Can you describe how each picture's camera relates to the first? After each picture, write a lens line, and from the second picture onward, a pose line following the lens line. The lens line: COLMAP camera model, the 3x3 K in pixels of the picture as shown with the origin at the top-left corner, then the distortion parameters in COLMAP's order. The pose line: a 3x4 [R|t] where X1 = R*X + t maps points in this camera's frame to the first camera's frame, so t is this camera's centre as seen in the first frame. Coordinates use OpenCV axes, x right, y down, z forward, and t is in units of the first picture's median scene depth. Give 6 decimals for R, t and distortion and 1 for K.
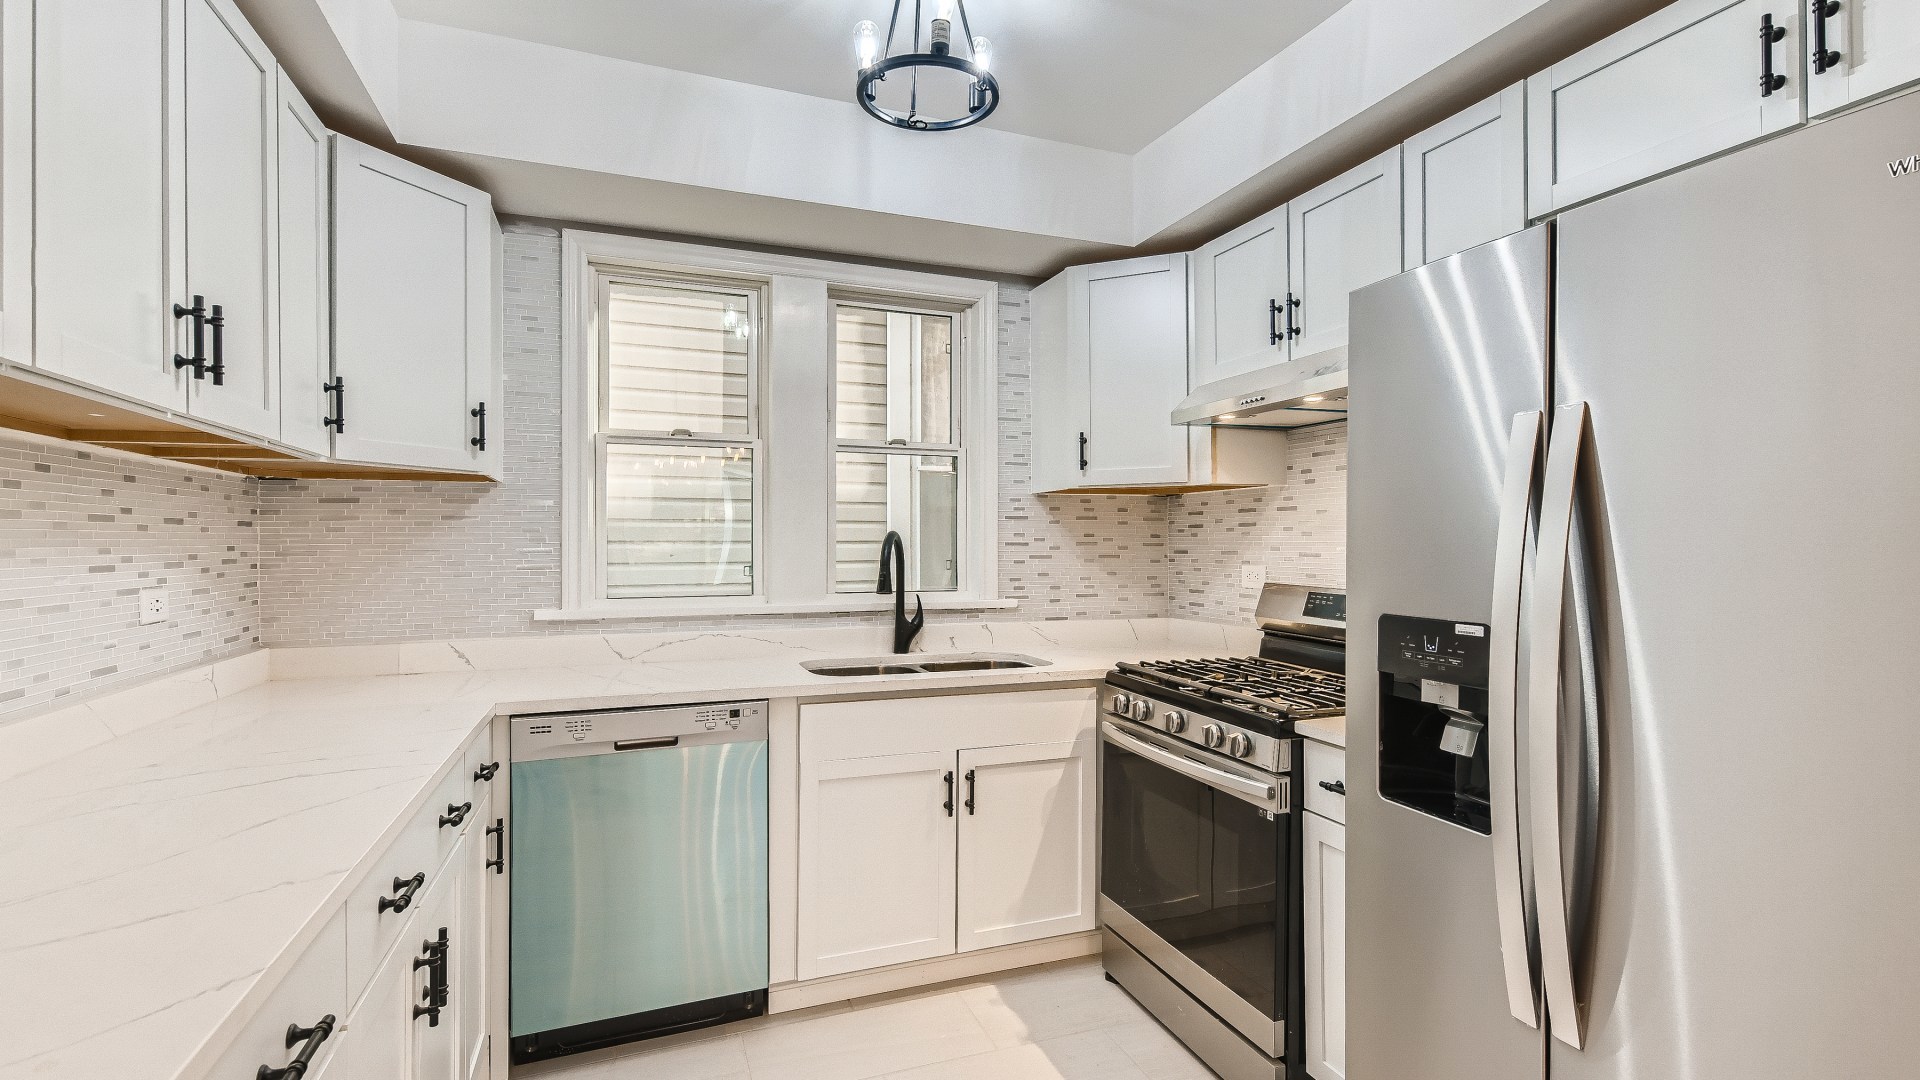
lens RADIAL K [[906.3, 0, 965.1], [0, 906.3, 545.0], [0, 0, 1]] dist [0.010070, -0.001014]
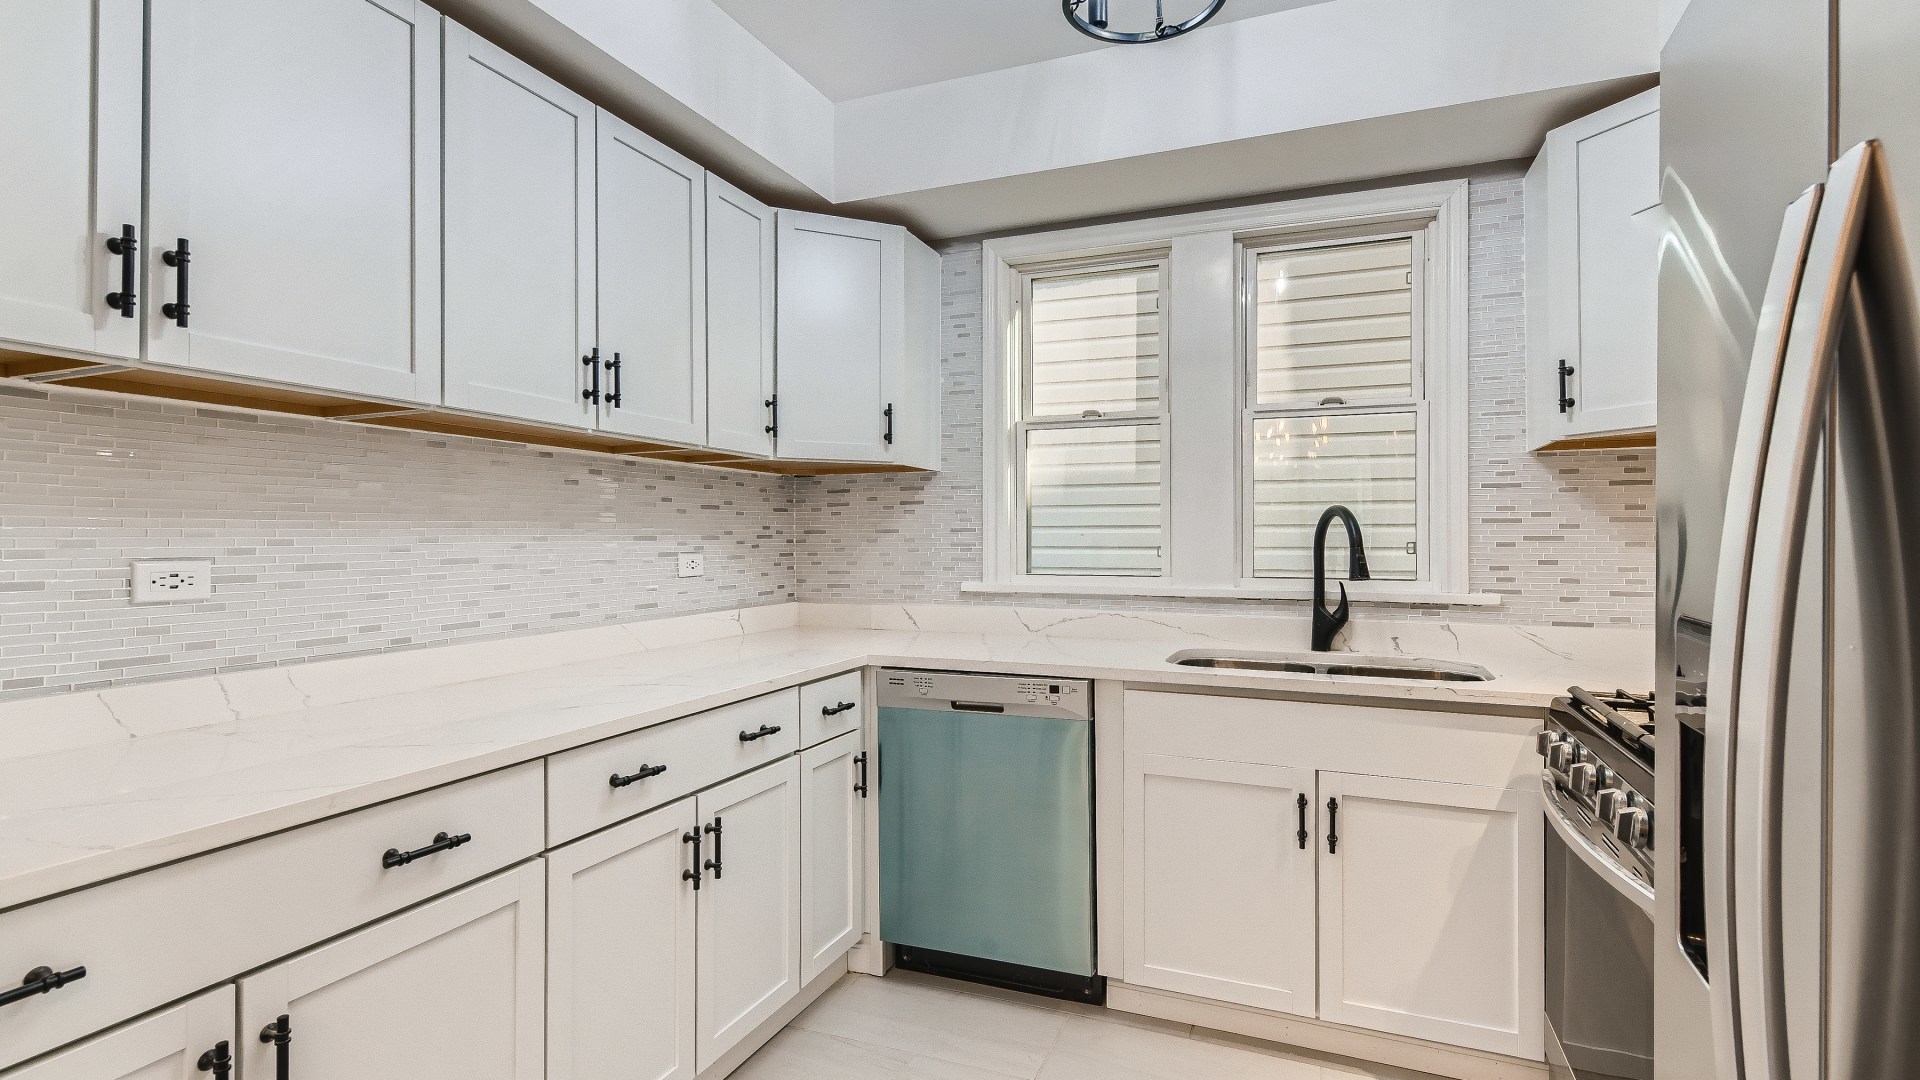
lens RADIAL K [[906.3, 0, 958.6], [0, 906.3, 538.8], [0, 0, 1]] dist [0.010070, -0.001014]
pose [[0.723877, 0.000933, -0.689929, 0.305175], [-0.001054, 0.999999, 0.000246, 0.017343], [0.689929, 0.000549, 0.723877, 0.176335]]
